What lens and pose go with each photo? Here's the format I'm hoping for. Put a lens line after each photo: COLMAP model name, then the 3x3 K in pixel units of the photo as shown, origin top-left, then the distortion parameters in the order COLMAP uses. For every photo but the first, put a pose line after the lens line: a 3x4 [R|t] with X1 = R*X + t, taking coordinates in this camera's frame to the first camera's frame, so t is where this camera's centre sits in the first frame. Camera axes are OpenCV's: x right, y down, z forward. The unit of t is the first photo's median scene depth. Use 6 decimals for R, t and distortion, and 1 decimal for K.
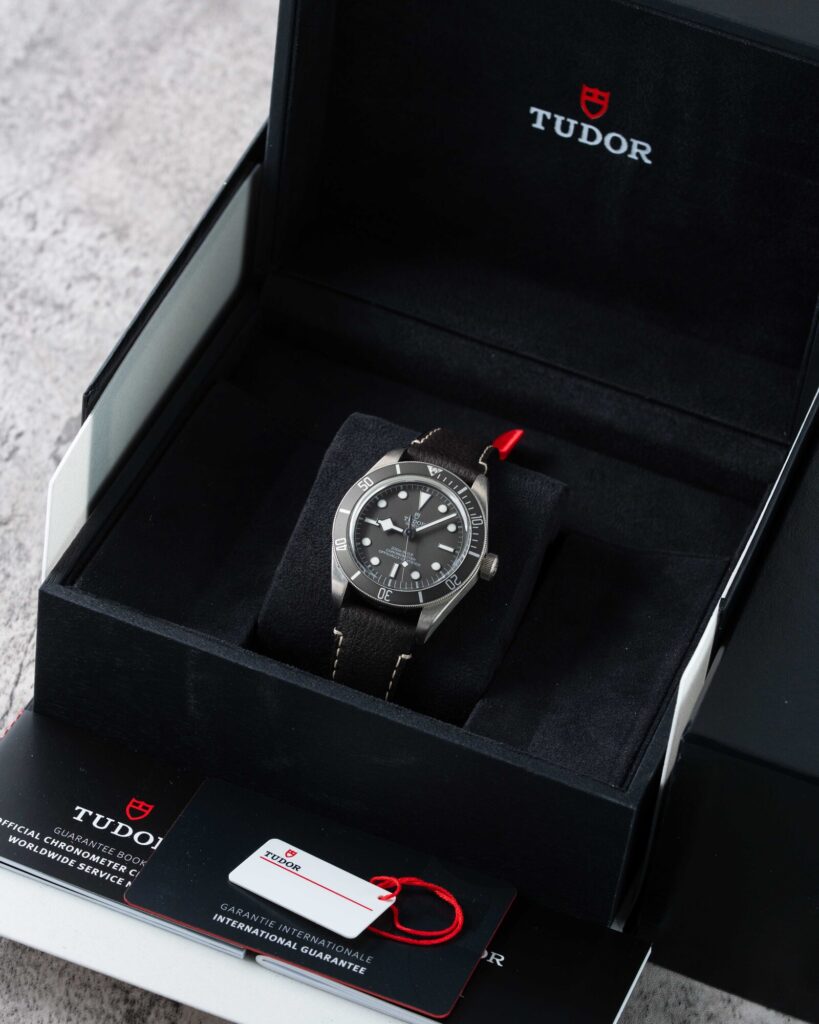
lens RADIAL K [[4454.3, 0, 412.5], [0, 4454.3, 510.8], [0, 0, 1]] dist [0.025084, 0.000000]
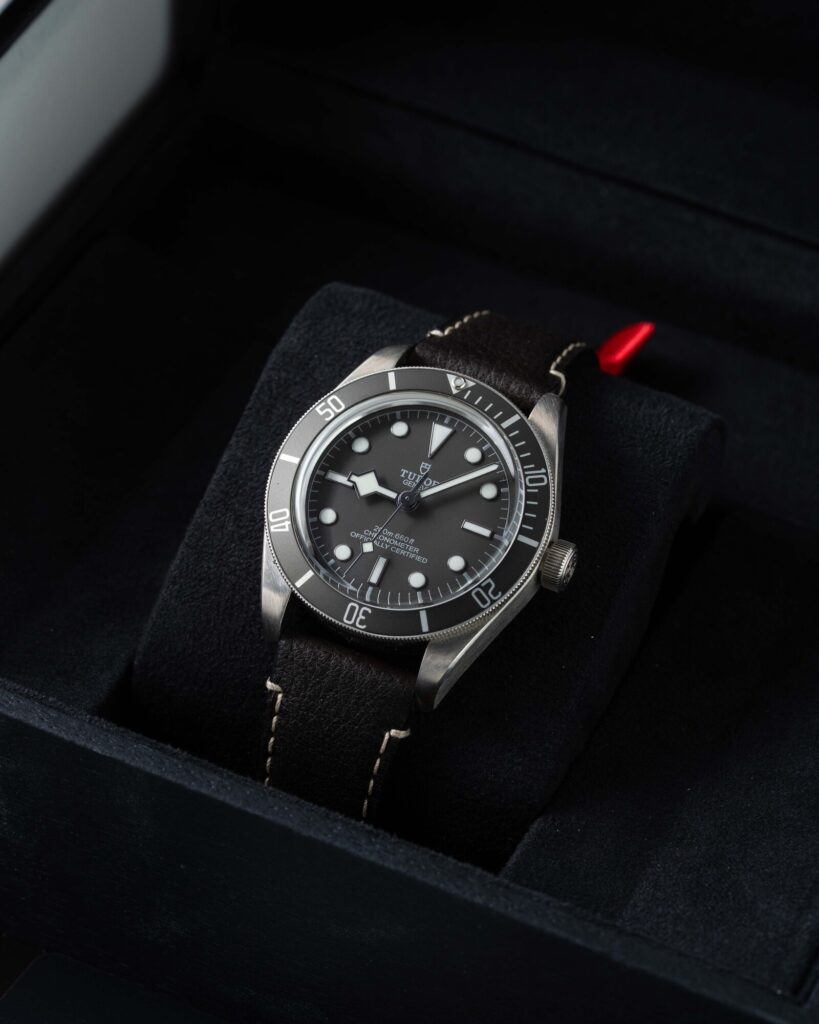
lens RADIAL K [[4454.3, 0, 403.0], [0, 4454.3, 512.2], [0, 0, 1]] dist [0.025084, 0.000000]
pose [[0.995667, 0.009013, -0.092548, 0.047566], [-0.010197, 0.999872, -0.012320, 0.012919], [0.092425, 0.013211, 0.995632, 0.471422]]
